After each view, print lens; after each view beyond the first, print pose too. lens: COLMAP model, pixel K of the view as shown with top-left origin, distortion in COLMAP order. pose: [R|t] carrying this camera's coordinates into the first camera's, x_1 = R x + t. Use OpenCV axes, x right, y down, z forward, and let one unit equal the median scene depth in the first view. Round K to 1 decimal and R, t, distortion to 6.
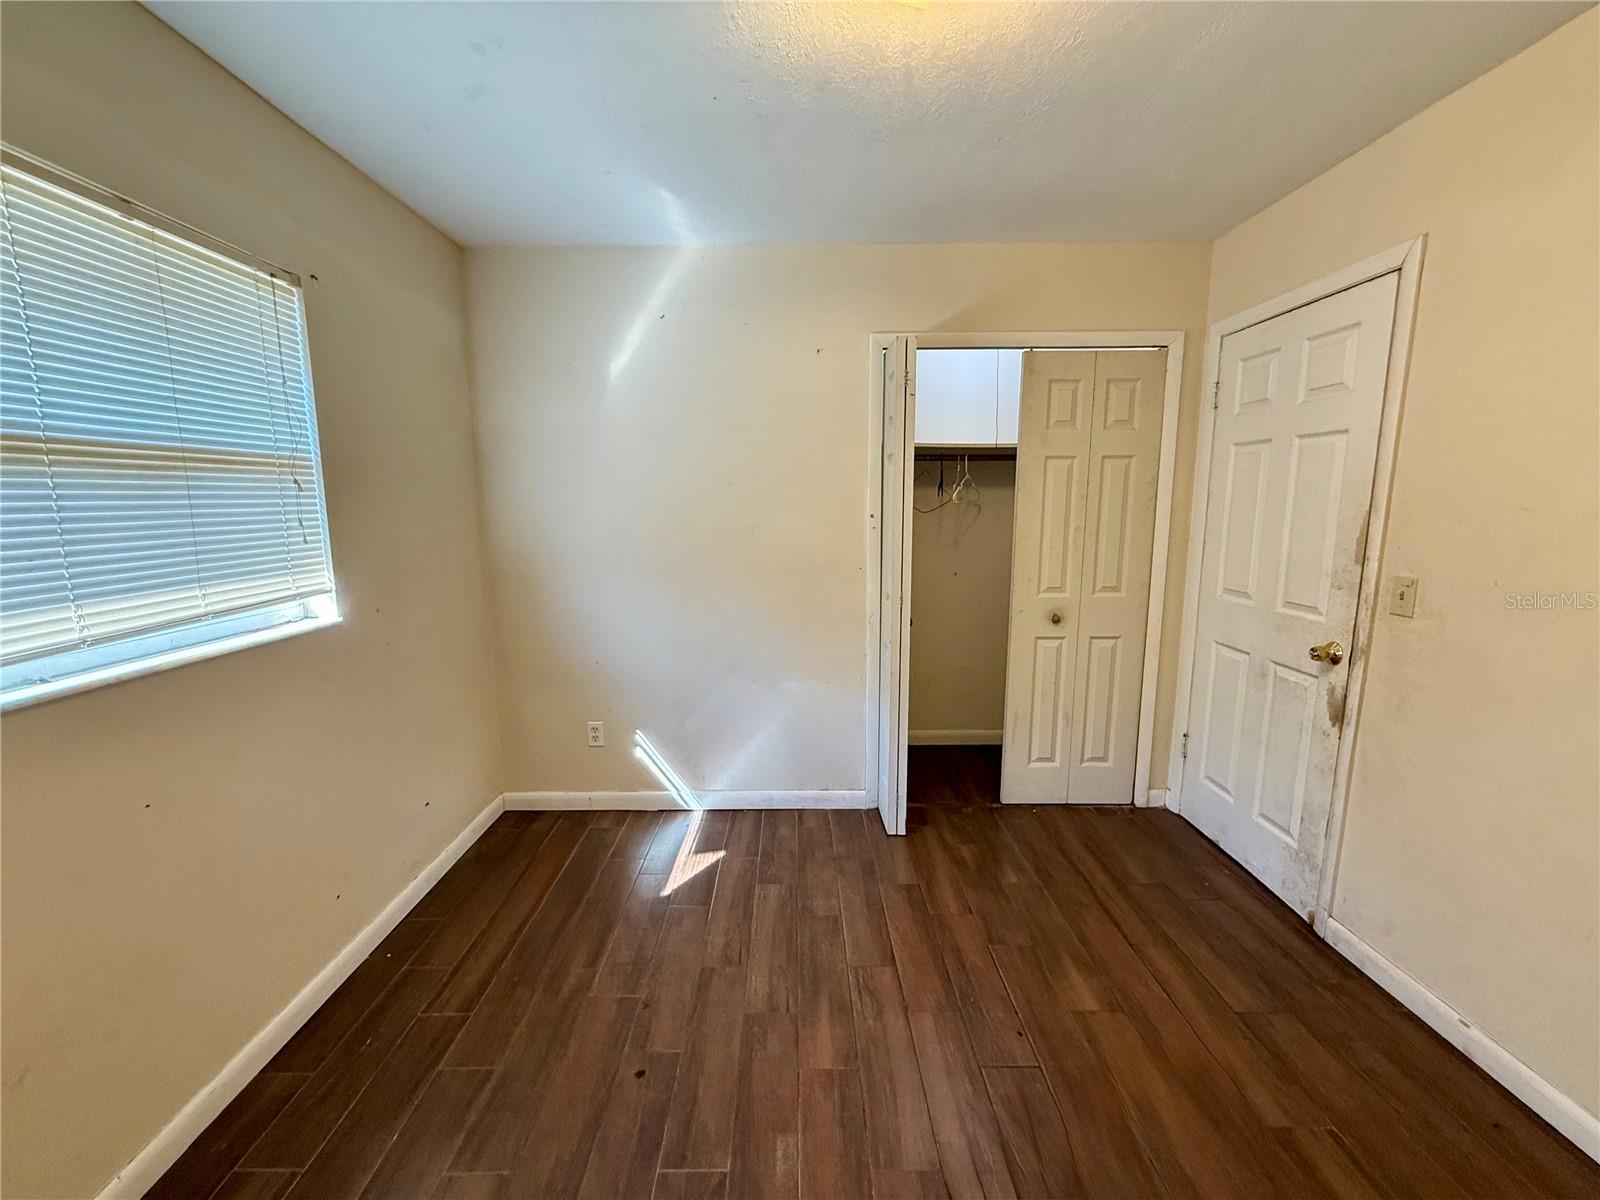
lens RADIAL K [[643.6, 0, 791.9], [0, 643.6, 595.3], [0, 0, 1]] dist [0.000099, 0.000017]
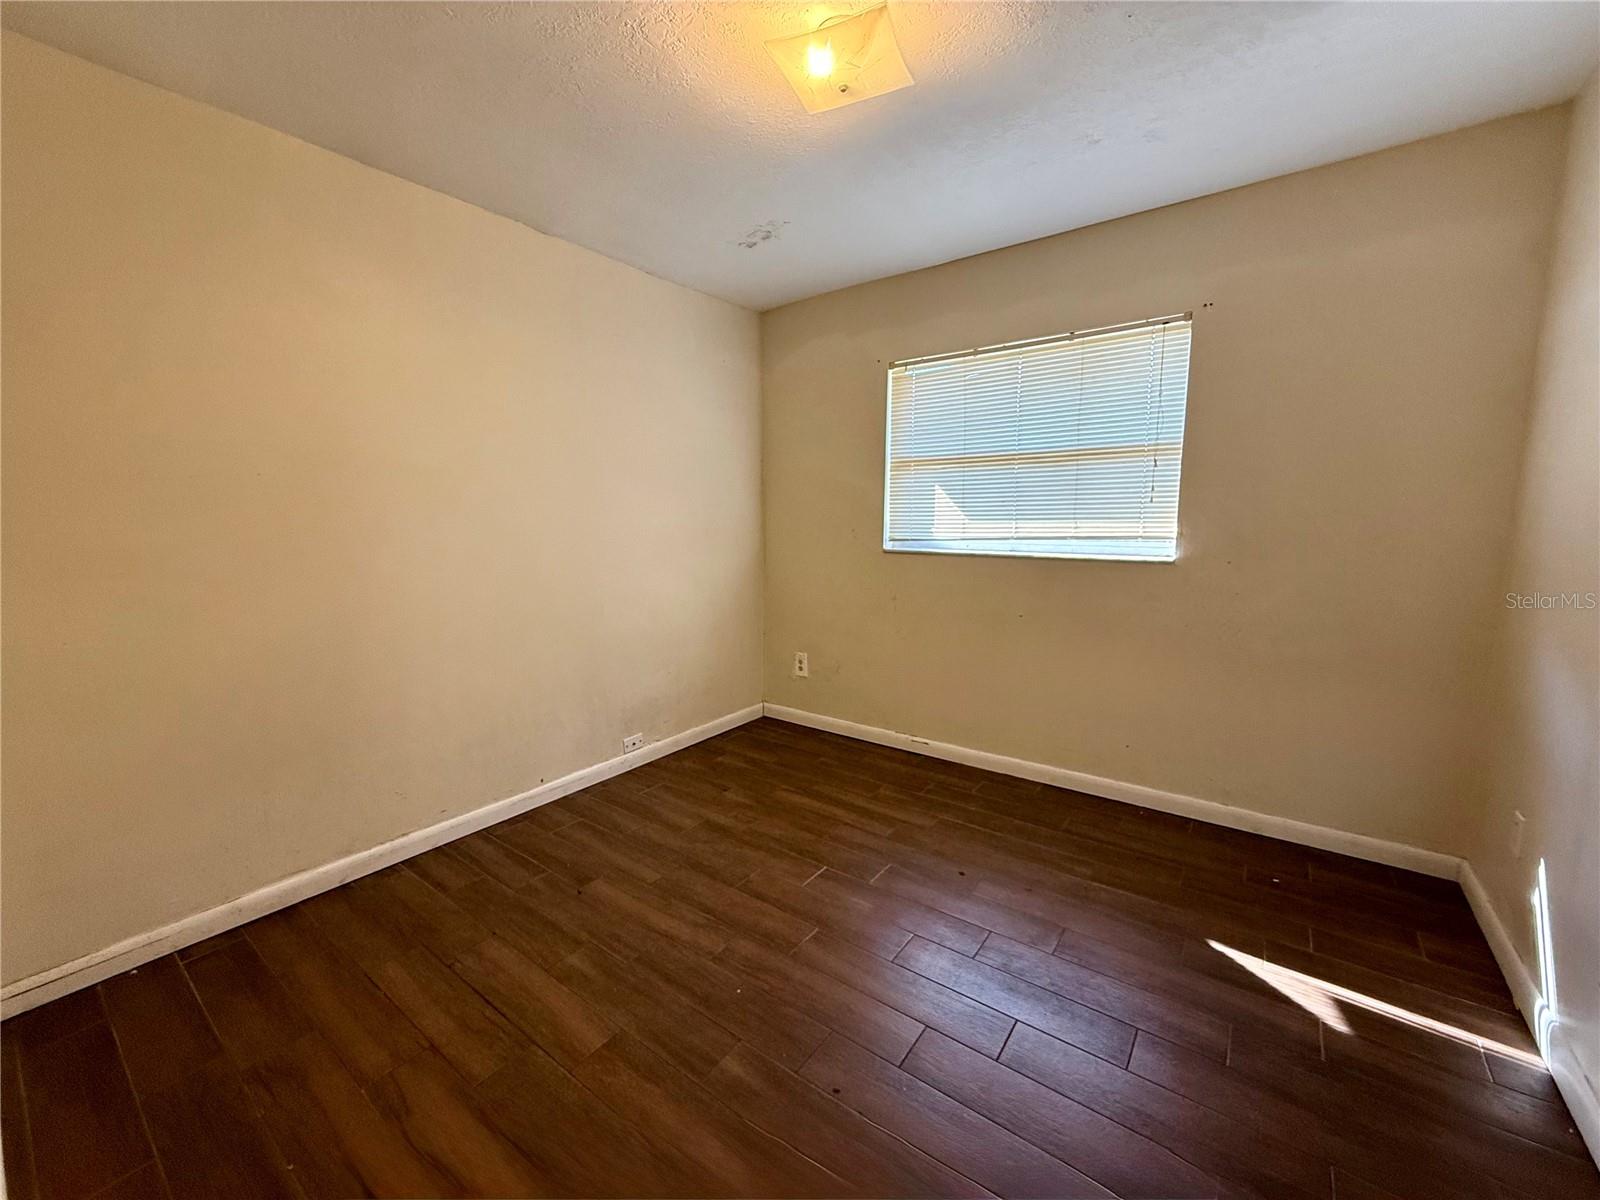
lens RADIAL K [[643.6, 0, 791.9], [0, 643.6, 595.3], [0, 0, 1]] dist [0.000099, 0.000017]
pose [[-0.603006, 0.111570, -0.789896, 0.915131], [-0.104202, 0.970672, 0.216652, -0.105785], [0.790901, 0.212952, -0.573695, 1.216775]]
